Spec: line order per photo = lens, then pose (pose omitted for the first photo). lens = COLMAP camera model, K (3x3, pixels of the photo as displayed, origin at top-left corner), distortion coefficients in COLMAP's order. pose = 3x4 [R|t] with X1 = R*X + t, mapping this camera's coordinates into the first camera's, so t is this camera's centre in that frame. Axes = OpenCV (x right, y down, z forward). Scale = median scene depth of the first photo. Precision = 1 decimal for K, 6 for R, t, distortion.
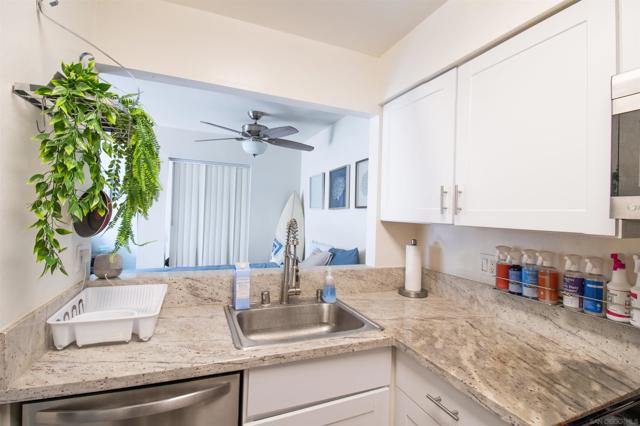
lens RADIAL K [[298.2, 0, 319.5], [0, 298.2, 208.6], [0, 0, 1]] dist [-0.001432, -0.000273]
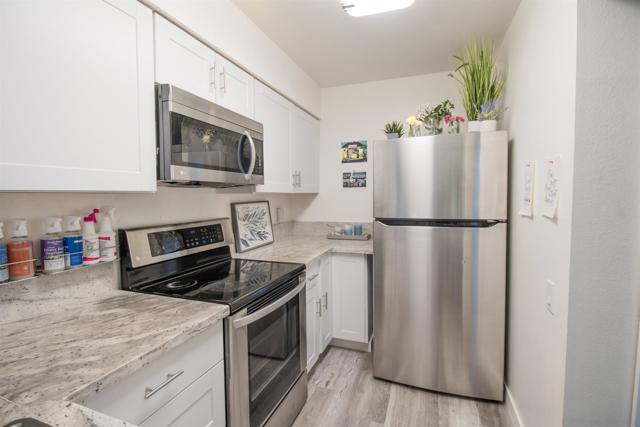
lens RADIAL K [[298.2, 0, 318.3], [0, 298.2, 212.2], [0, 0, 1]] dist [-0.001432, -0.000273]
pose [[-0.730583, -0.062389, 0.679967, -0.492893], [-0.023285, 0.997514, 0.066507, 0.061039], [-0.682426, 0.032756, -0.730220, 1.243204]]
